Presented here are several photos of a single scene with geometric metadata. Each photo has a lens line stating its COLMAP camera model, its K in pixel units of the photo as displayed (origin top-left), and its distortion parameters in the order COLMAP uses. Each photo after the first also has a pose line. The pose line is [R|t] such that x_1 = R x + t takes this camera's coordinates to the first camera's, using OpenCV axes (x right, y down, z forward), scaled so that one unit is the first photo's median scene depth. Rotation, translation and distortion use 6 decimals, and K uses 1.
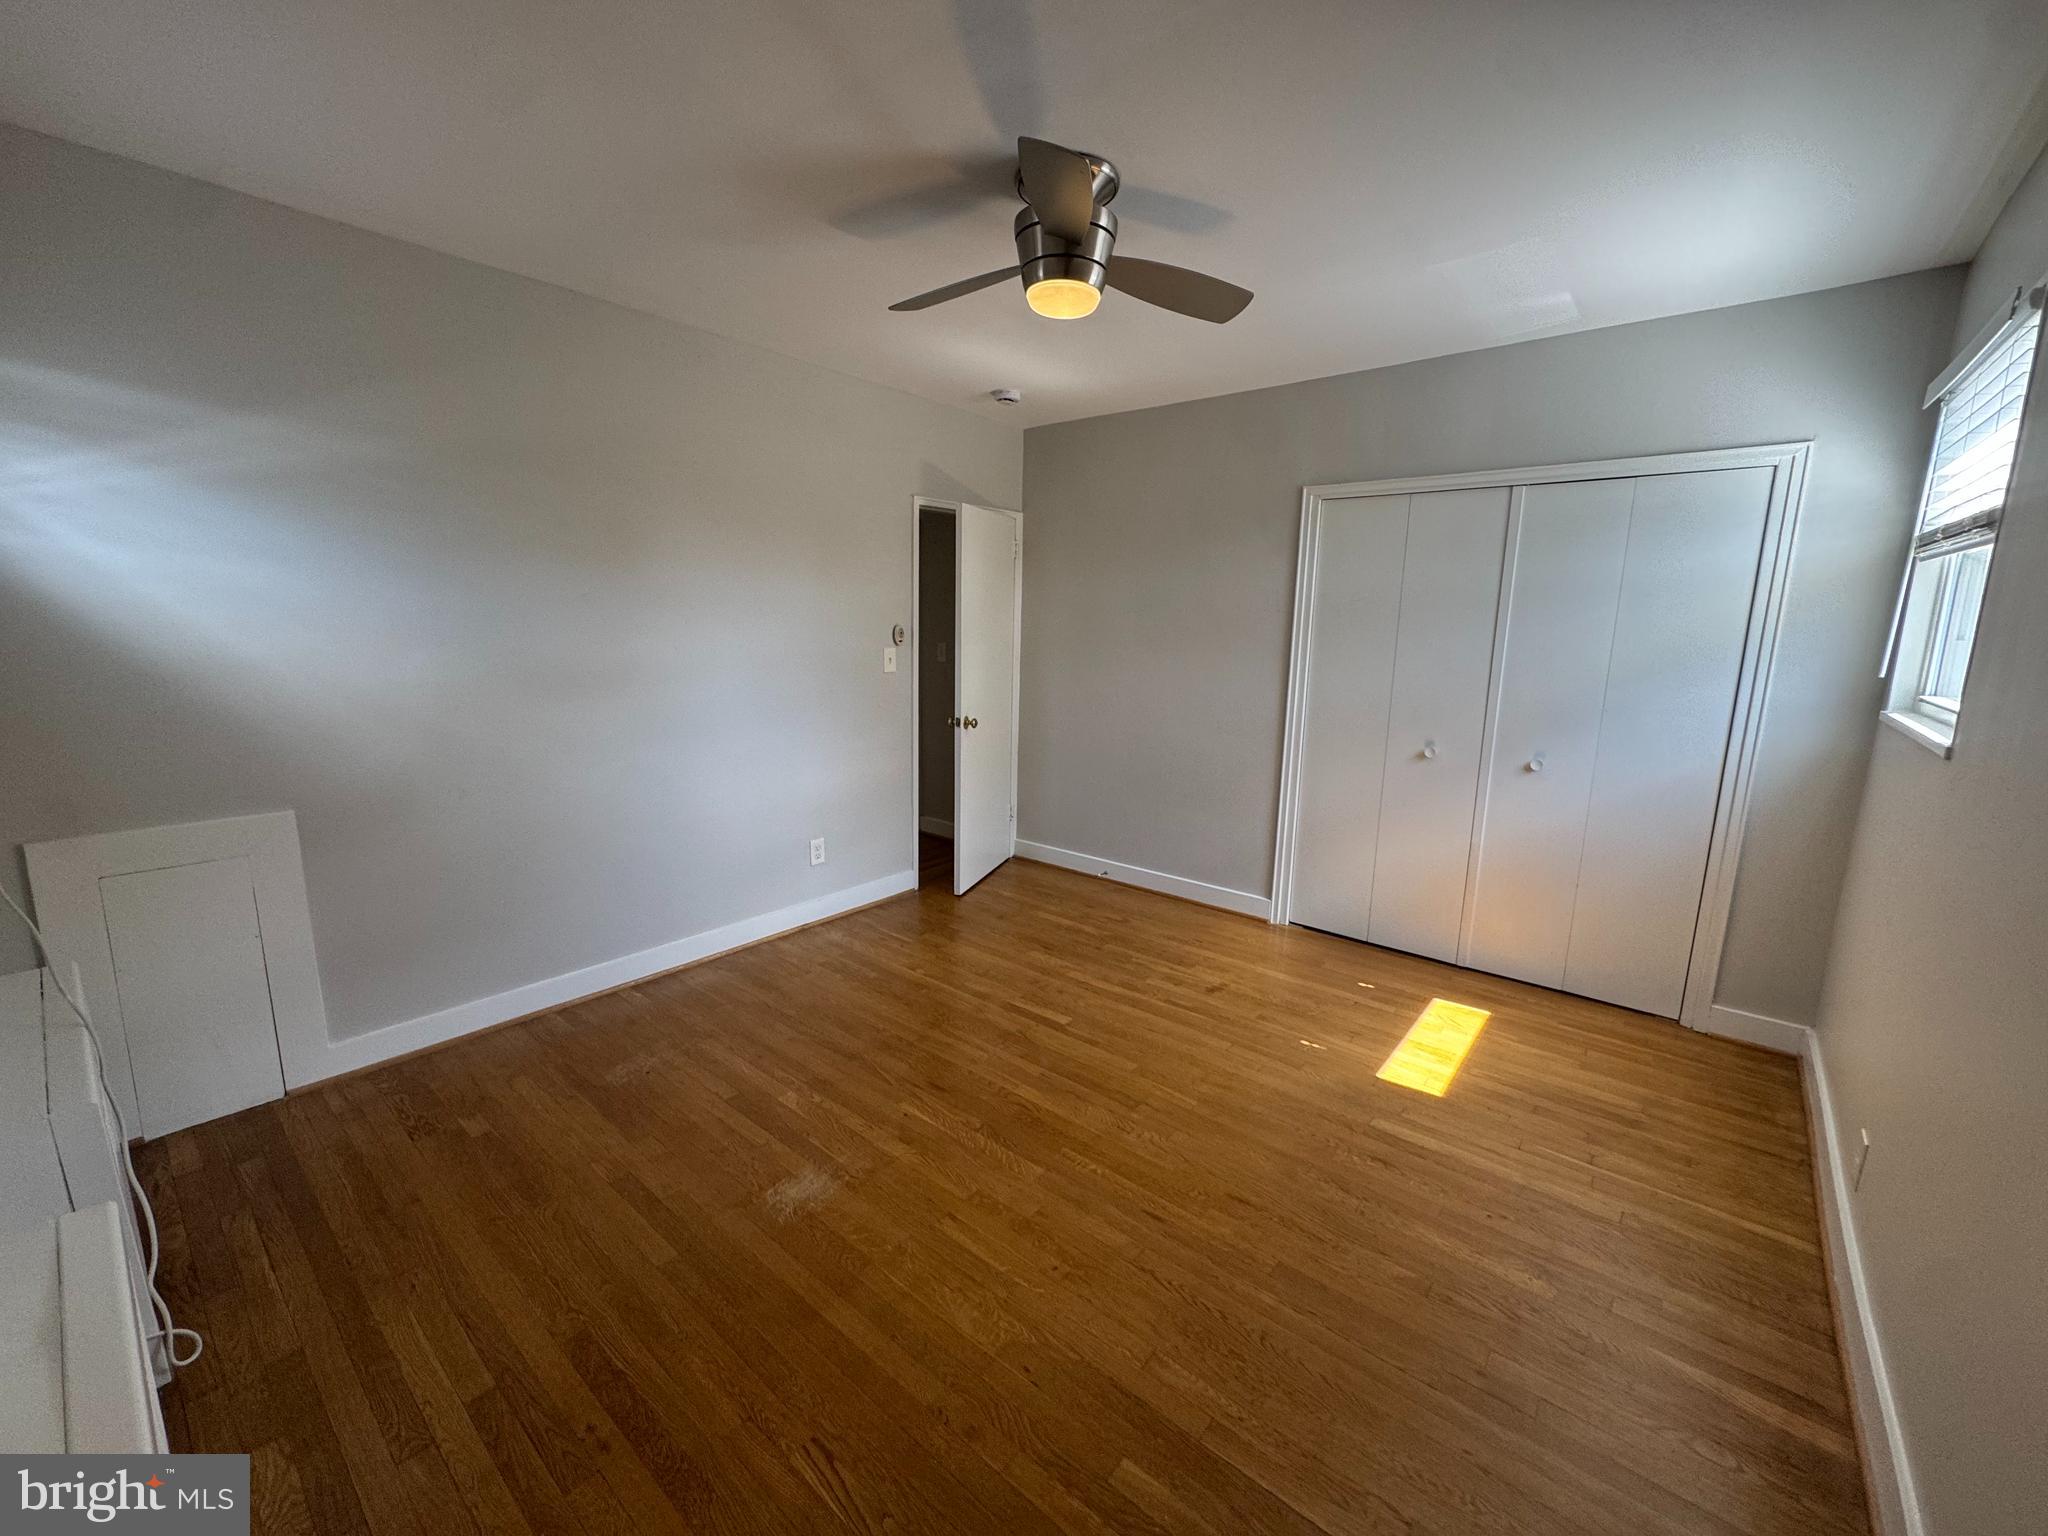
lens RADIAL K [[822.0, 0, 1026.4], [0, 822.0, 765.6], [0, 0, 1]] dist [-0.001721, -0.000068]
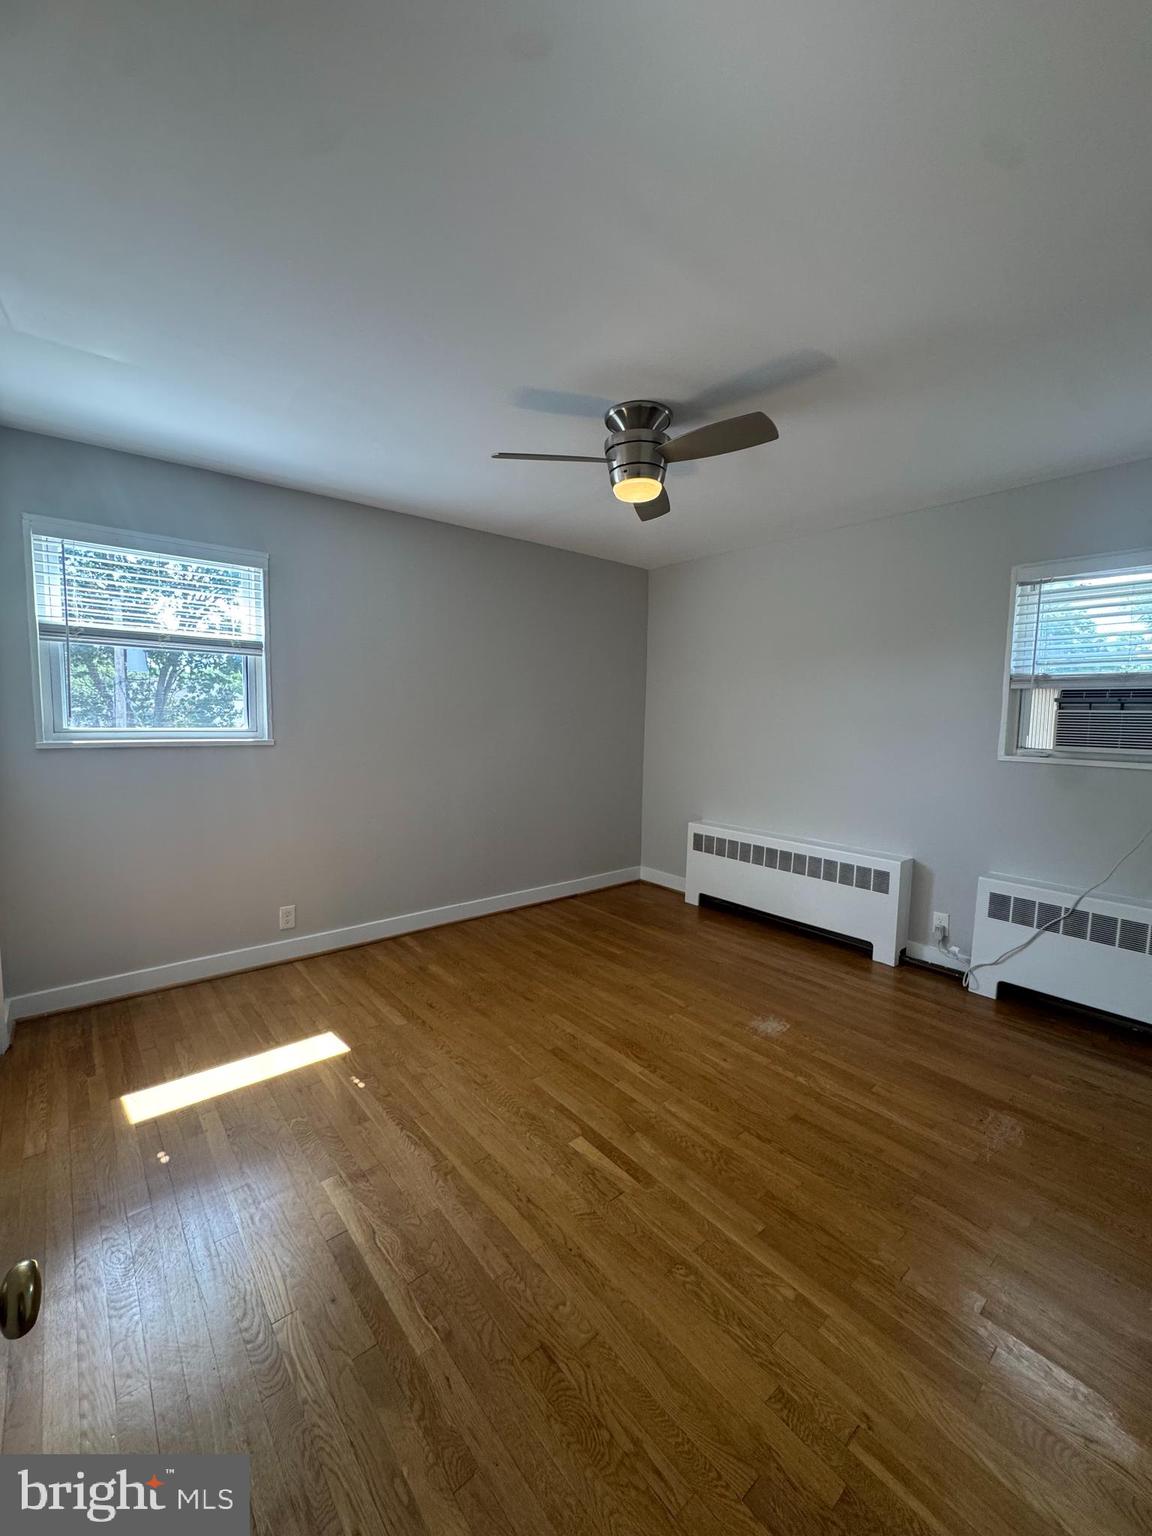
lens RADIAL K [[616.5, 0, 573.8], [0, 616.5, 767.1], [0, 0, 1]] dist [-0.001721, -0.000068]
pose [[-0.983803, -0.050000, 0.172141, -0.046092], [-0.002371, 0.963856, 0.266414, -0.279656], [-0.179240, 0.261691, -0.948362, 1.671887]]
